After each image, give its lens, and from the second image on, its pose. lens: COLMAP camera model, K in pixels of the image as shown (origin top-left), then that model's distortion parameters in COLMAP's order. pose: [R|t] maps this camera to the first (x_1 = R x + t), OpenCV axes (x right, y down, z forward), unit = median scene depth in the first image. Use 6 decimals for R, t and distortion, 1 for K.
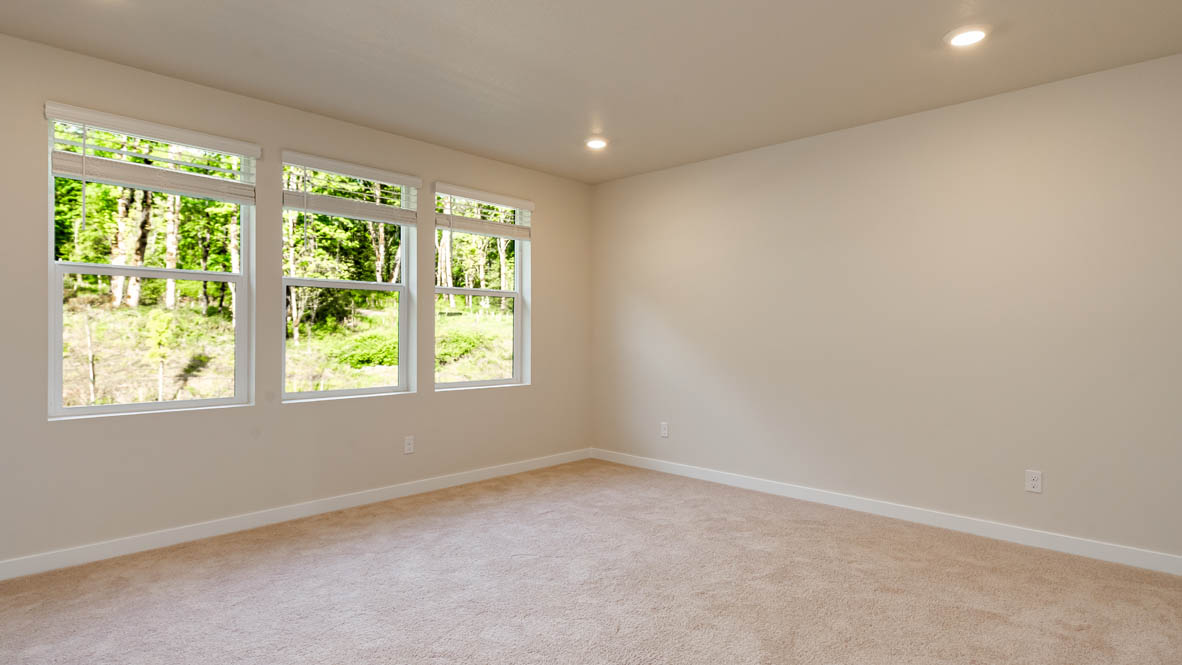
lens RADIAL K [[618.8, 0, 590.2], [0, 618.8, 330.5], [0, 0, 1]] dist [-0.001599, 0.001029]
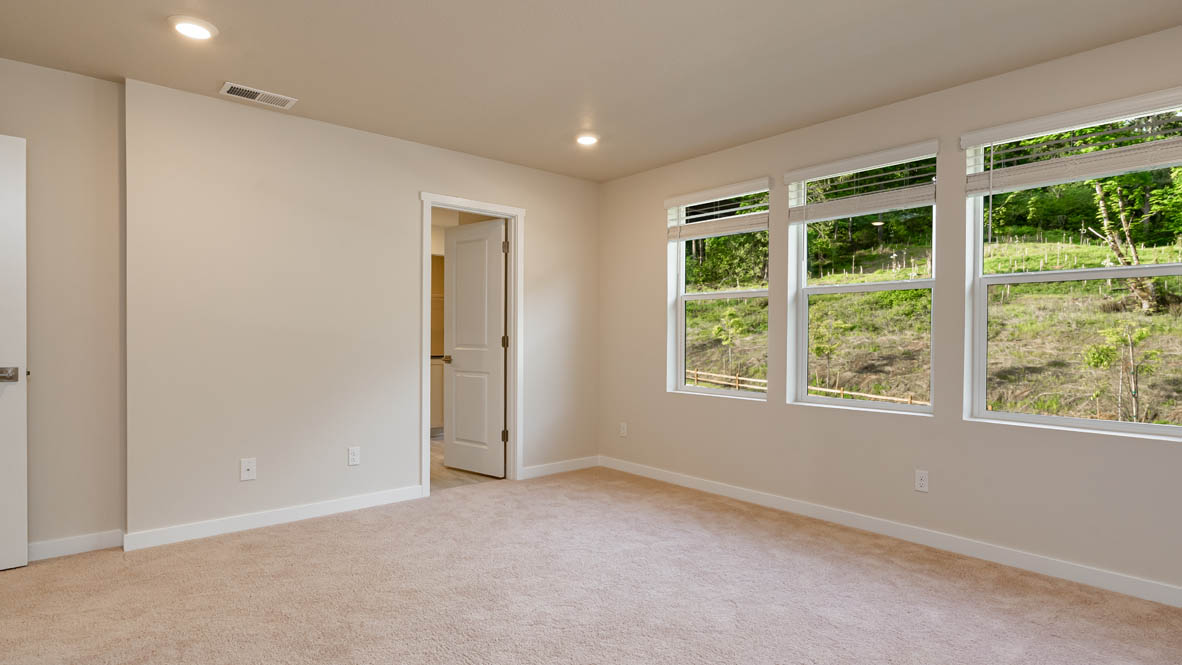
lens RADIAL K [[618.8, 0, 590.2], [0, 618.8, 330.5], [0, 0, 1]] dist [-0.001599, 0.001029]
pose [[-0.084354, -0.005656, -0.996420, 0.554374], [-0.004880, 0.999974, -0.005263, -0.000482], [0.996424, 0.004419, -0.084379, 0.669286]]
